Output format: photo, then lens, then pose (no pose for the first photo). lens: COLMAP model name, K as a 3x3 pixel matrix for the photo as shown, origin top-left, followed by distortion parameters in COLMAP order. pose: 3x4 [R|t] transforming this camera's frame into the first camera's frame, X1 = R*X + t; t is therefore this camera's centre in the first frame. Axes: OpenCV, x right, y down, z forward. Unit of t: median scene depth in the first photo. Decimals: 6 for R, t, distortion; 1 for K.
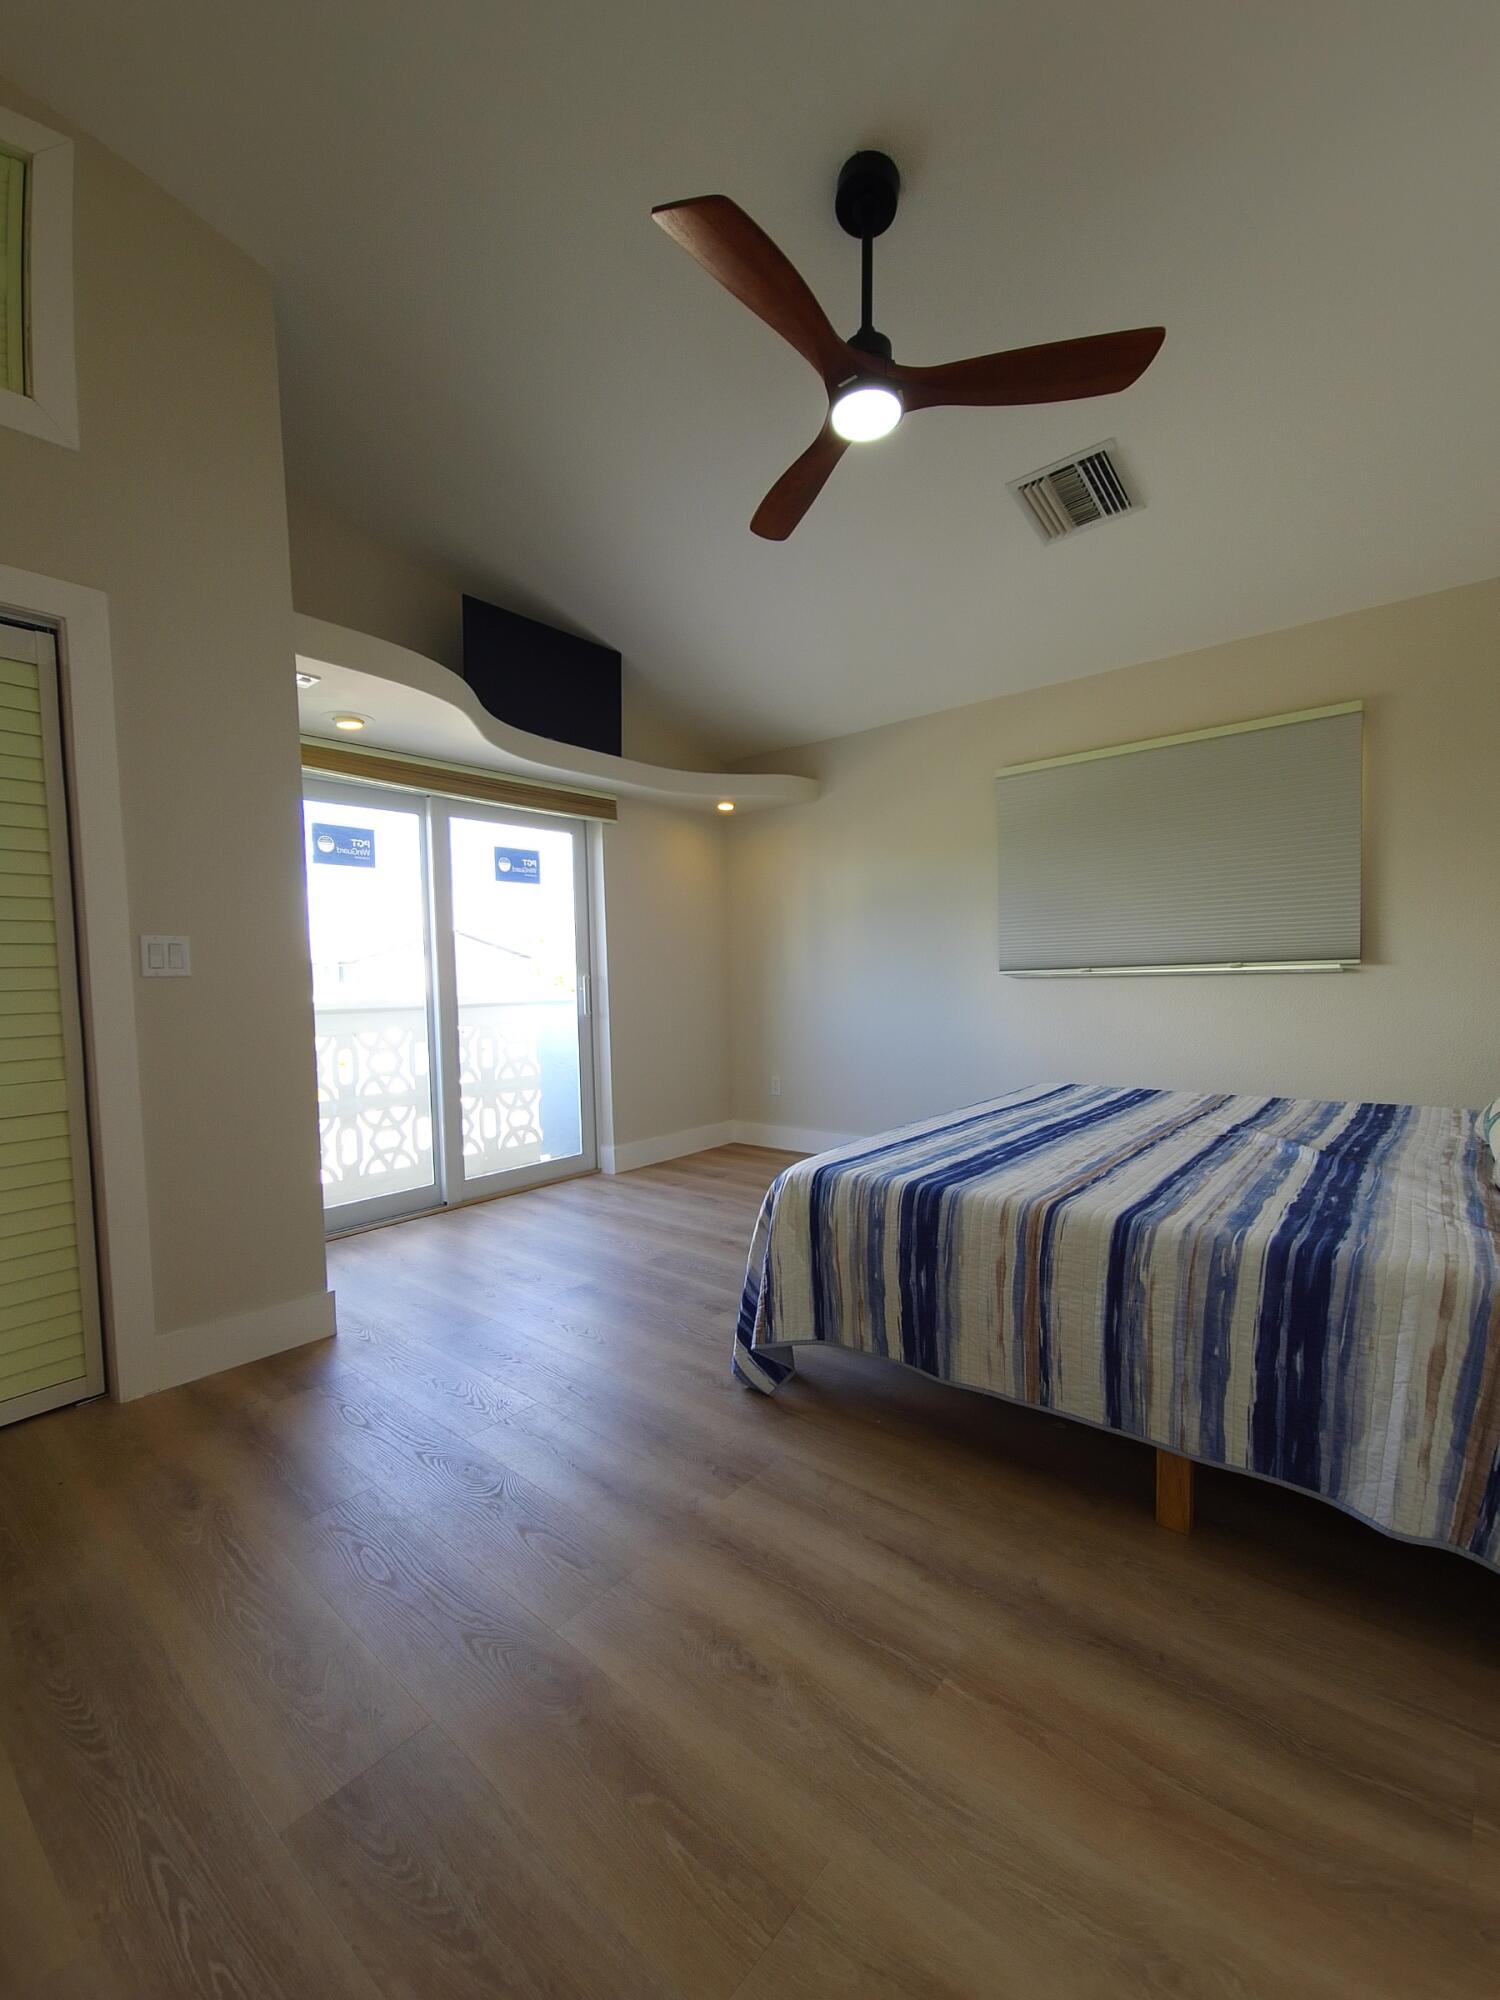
lens RADIAL K [[837.2, 0, 741.8], [0, 837.2, 1018.3], [0, 0, 1]] dist [0.000085, -0.000217]
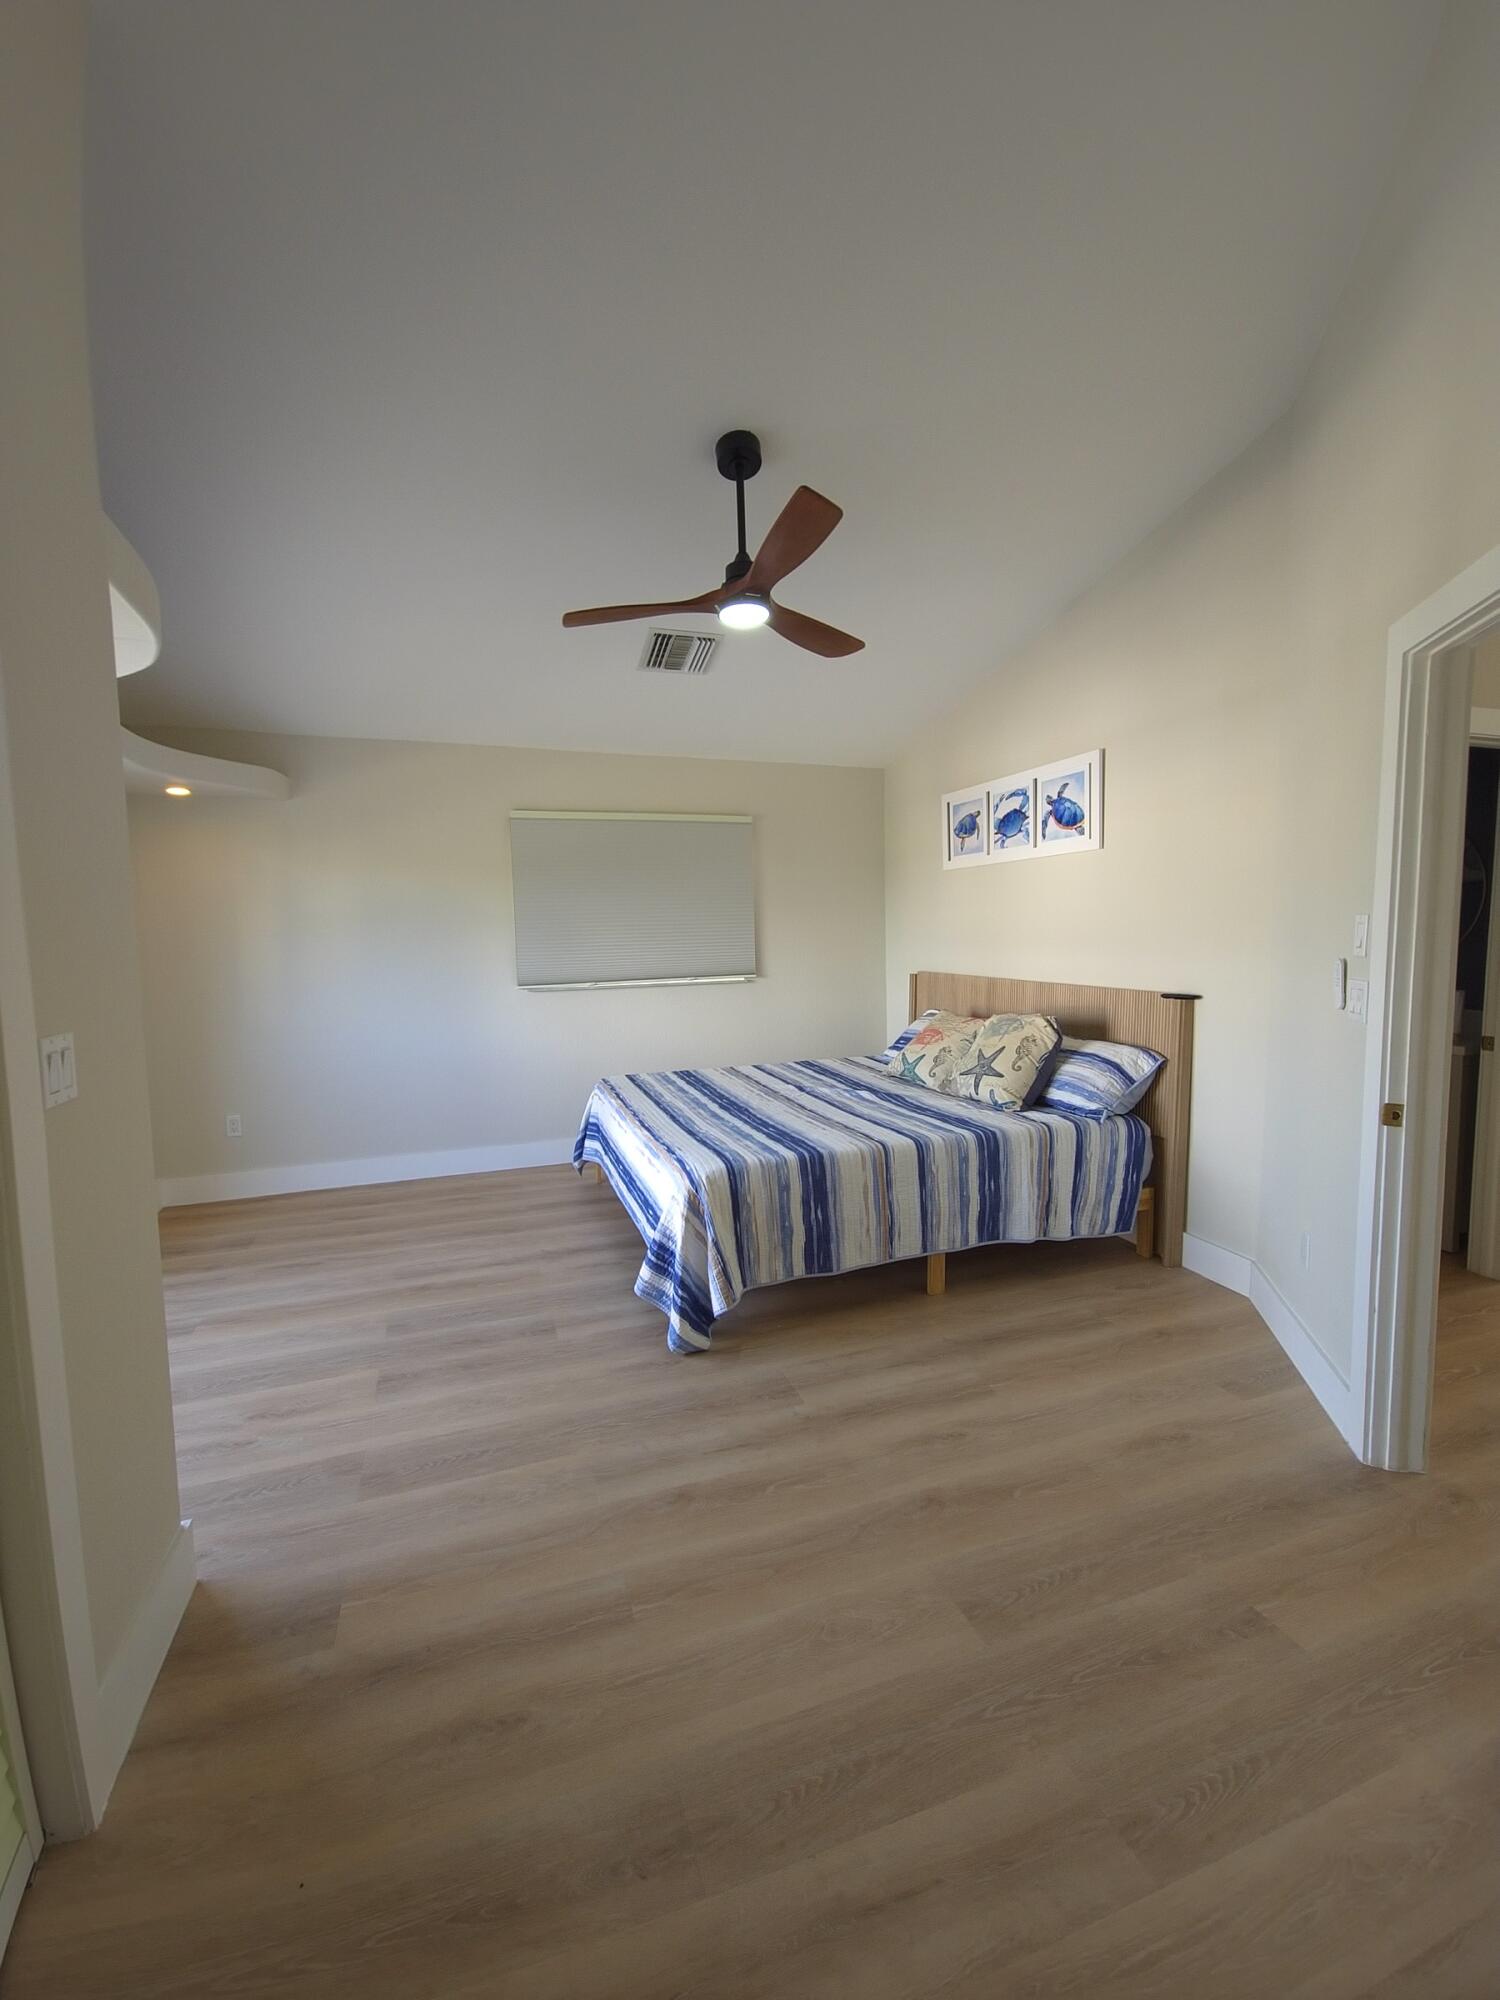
lens RADIAL K [[819.2, 0, 746.4], [0, 819.2, 997.3], [0, 0, 1]] dist [0.019561, -0.018837]
pose [[0.492712, -0.059648, 0.868146, -1.186817], [0.048950, 0.997968, 0.040786, -0.161812], [-0.868815, 0.022400, 0.494630, 0.374936]]
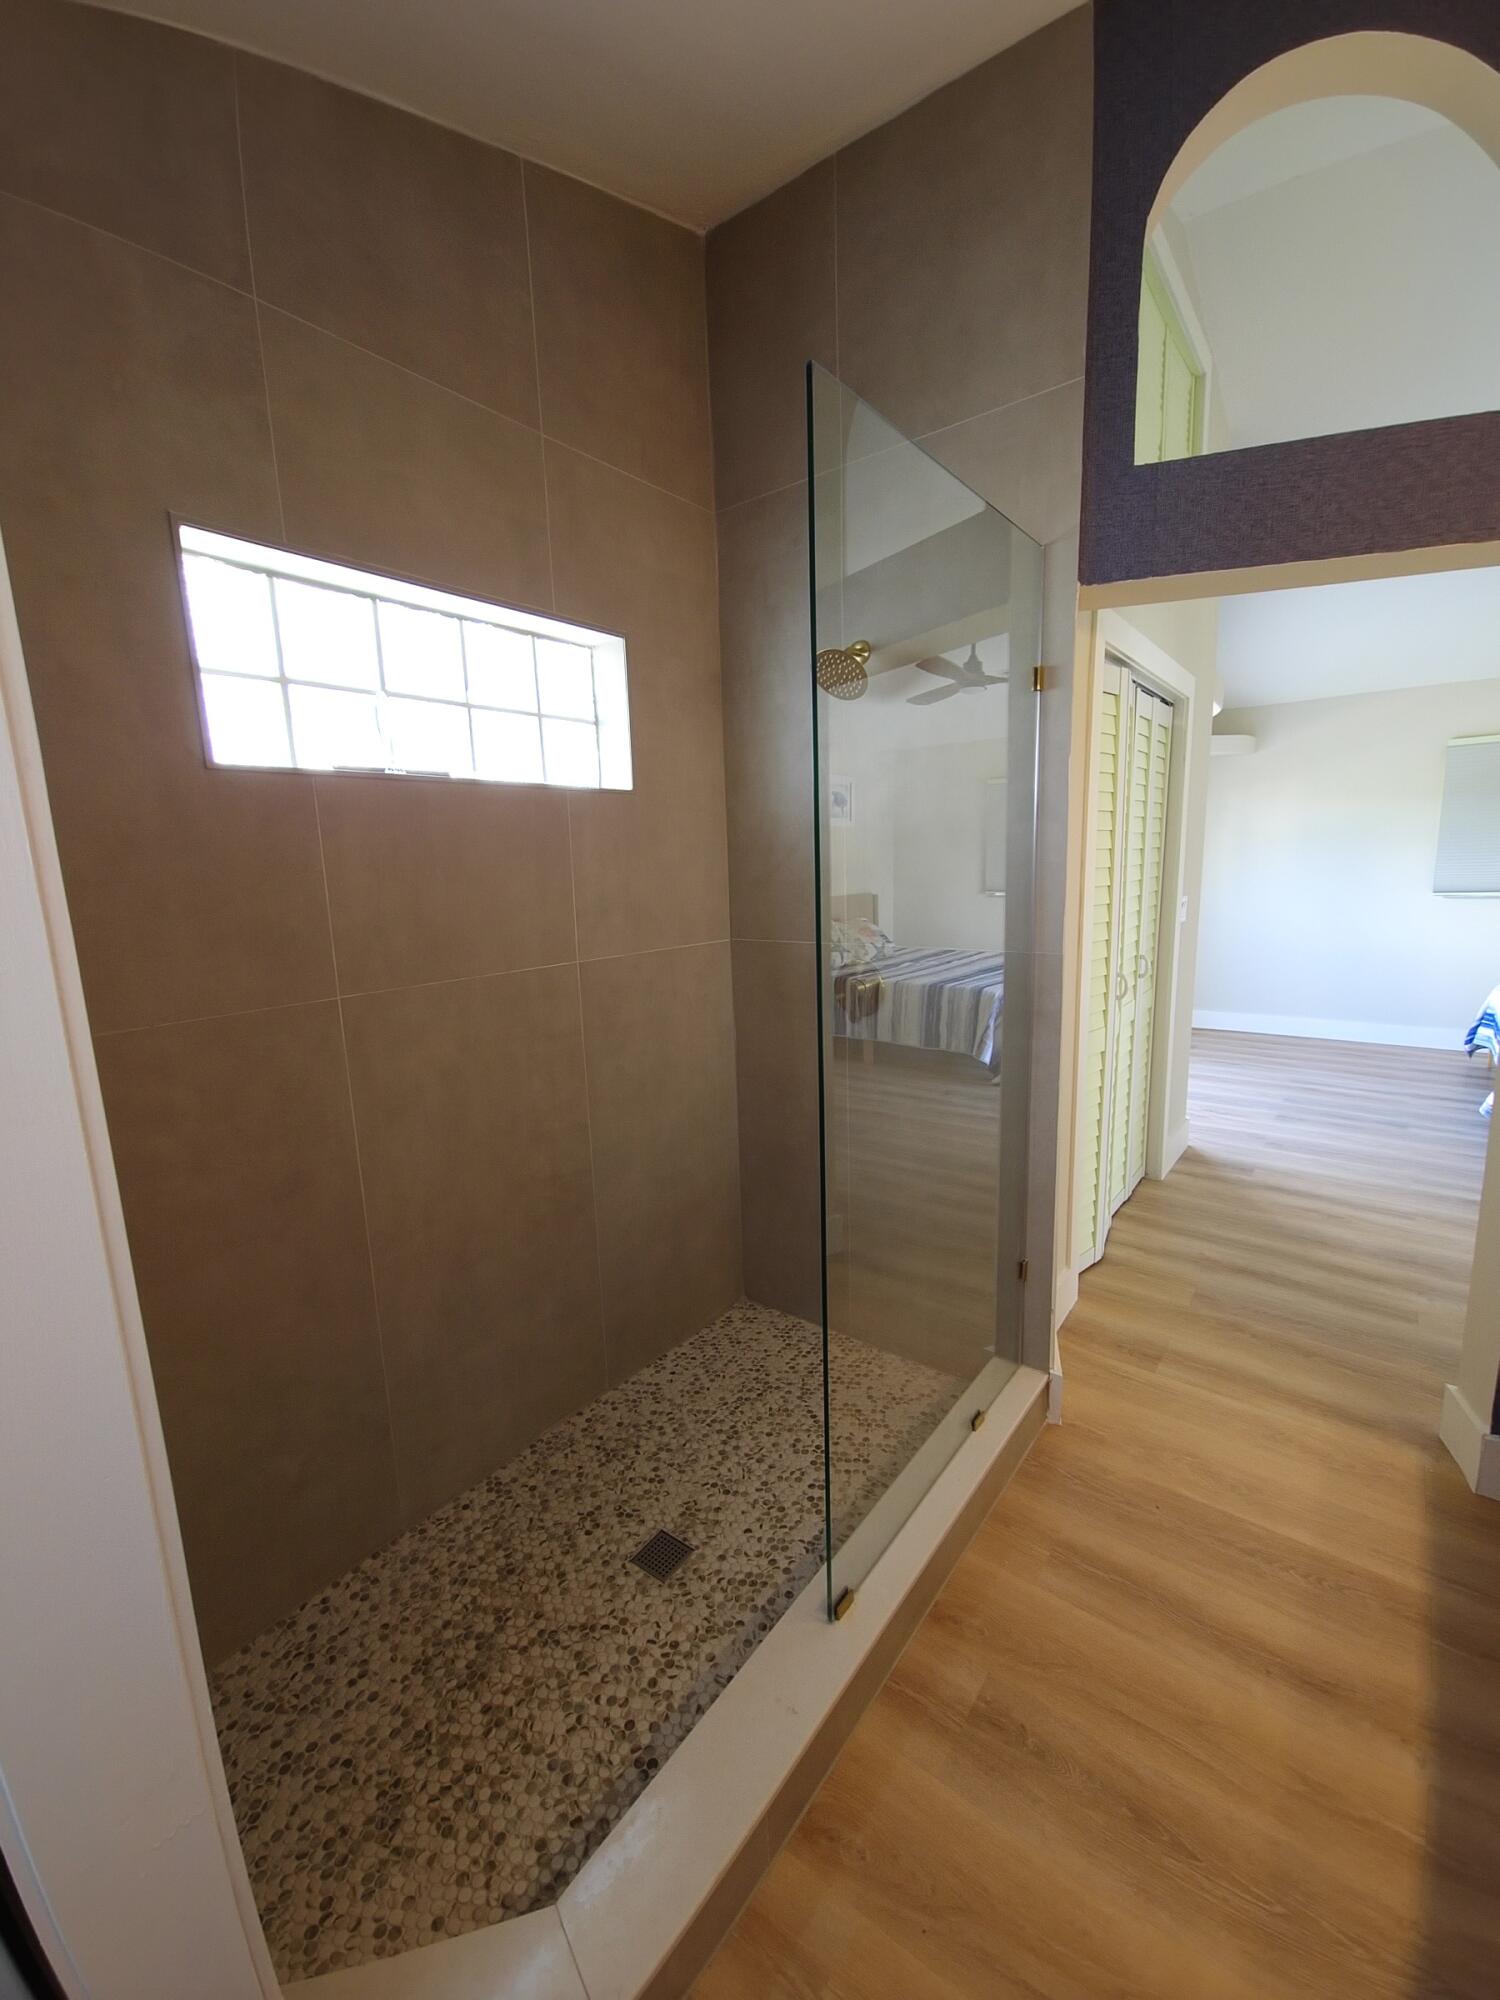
lens RADIAL K [[823.7, 0, 754.9], [0, 823.7, 1003.0], [0, 0, 1]] dist [0.000525, -0.000007]
pose [[0.997939, -0.022582, 0.060061, -1.991308], [0.015019, 0.992227, 0.123529, -0.135380], [-0.062384, -0.122372, 0.990522, -0.638981]]
